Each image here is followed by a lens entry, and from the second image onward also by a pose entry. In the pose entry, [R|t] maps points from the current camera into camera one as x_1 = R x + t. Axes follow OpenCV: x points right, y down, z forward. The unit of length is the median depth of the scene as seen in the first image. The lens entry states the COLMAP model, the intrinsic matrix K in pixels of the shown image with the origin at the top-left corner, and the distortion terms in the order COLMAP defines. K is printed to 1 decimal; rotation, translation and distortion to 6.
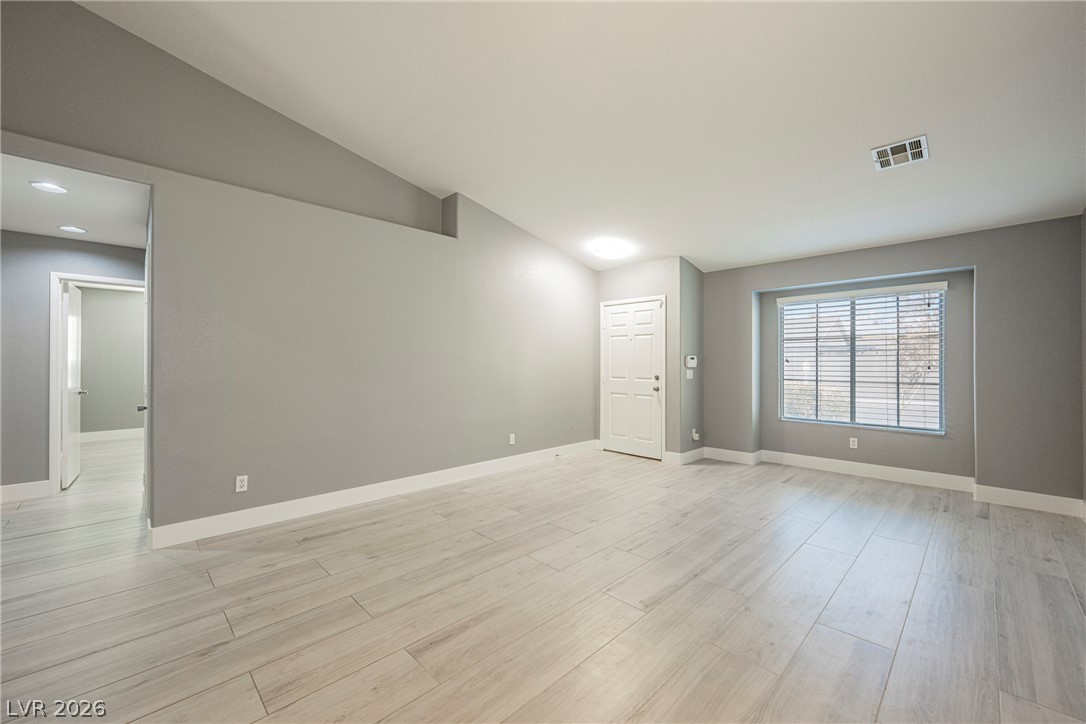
lens RADIAL K [[433.5, 0, 545.2], [0, 433.5, 362.2], [0, 0, 1]] dist [0.000281, 0.000162]
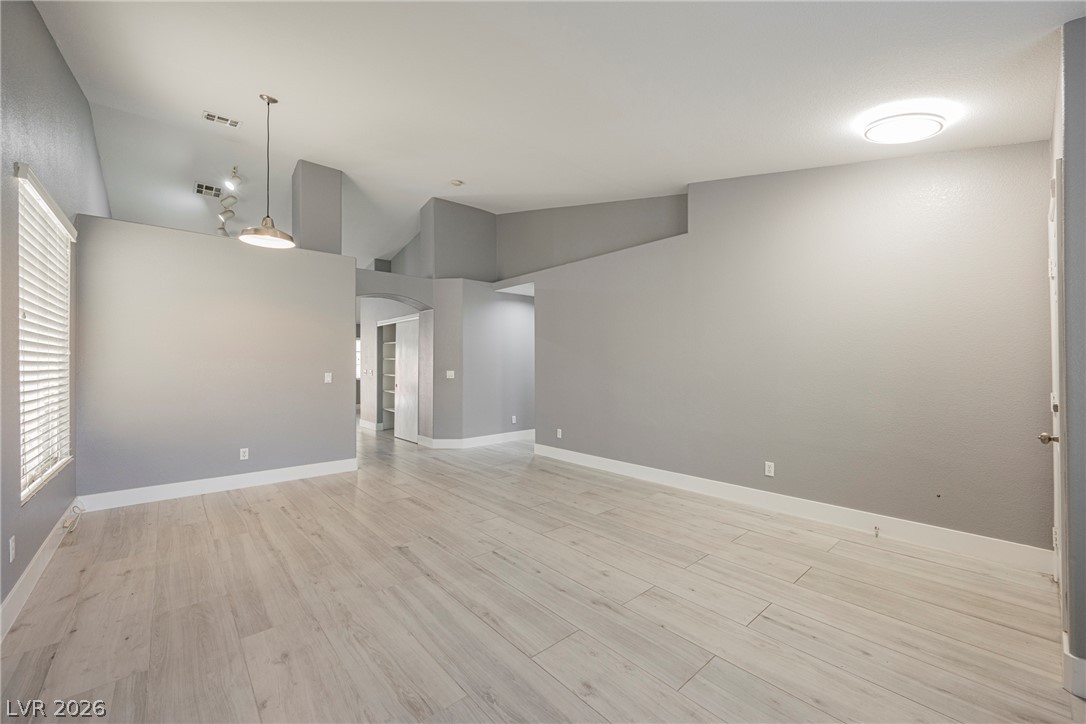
lens RADIAL K [[428.1, 0, 545.9], [0, 428.1, 362.5], [0, 0, 1]] dist [-0.001222, -0.000454]
pose [[-0.054374, -0.004550, -0.998510, 0.941266], [0.004911, 0.999976, -0.004824, -0.000470], [0.998509, -0.005166, -0.054351, 0.938021]]
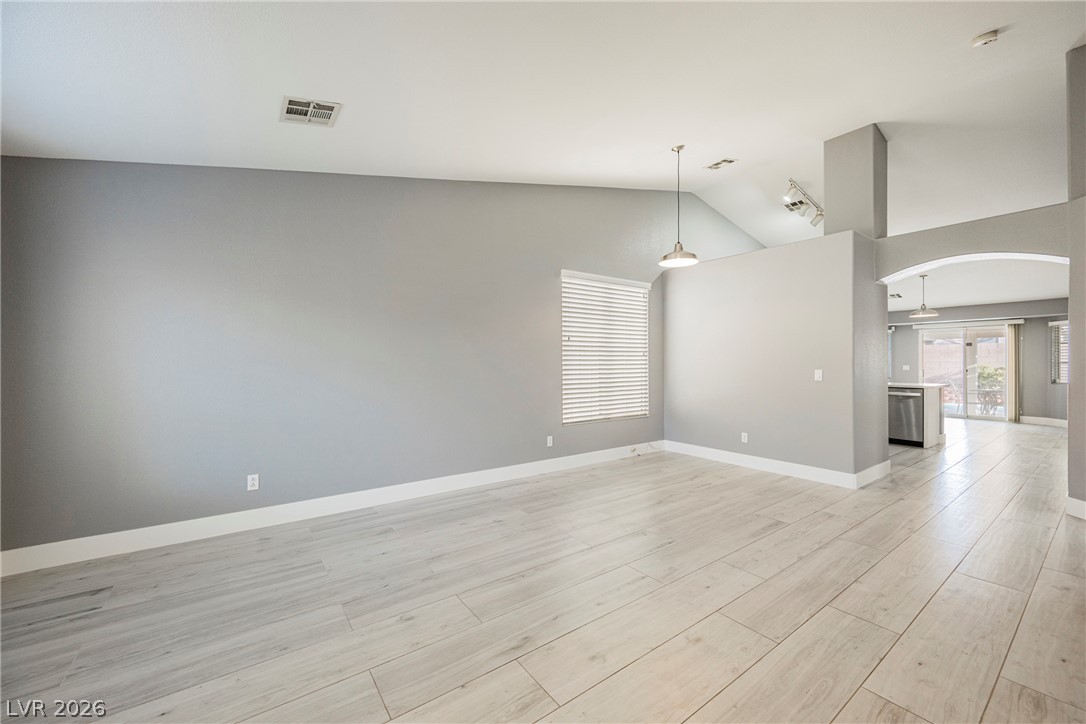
lens RADIAL K [[424.0, 0, 545.6], [0, 424.0, 360.6], [0, 0, 1]] dist [-0.001868, 0.000036]
pose [[-0.989433, 0.001800, 0.144981, 0.213429], [0.000893, 0.999980, -0.006322, 0.003717], [-0.144989, -0.006125, -0.989414, 1.493802]]
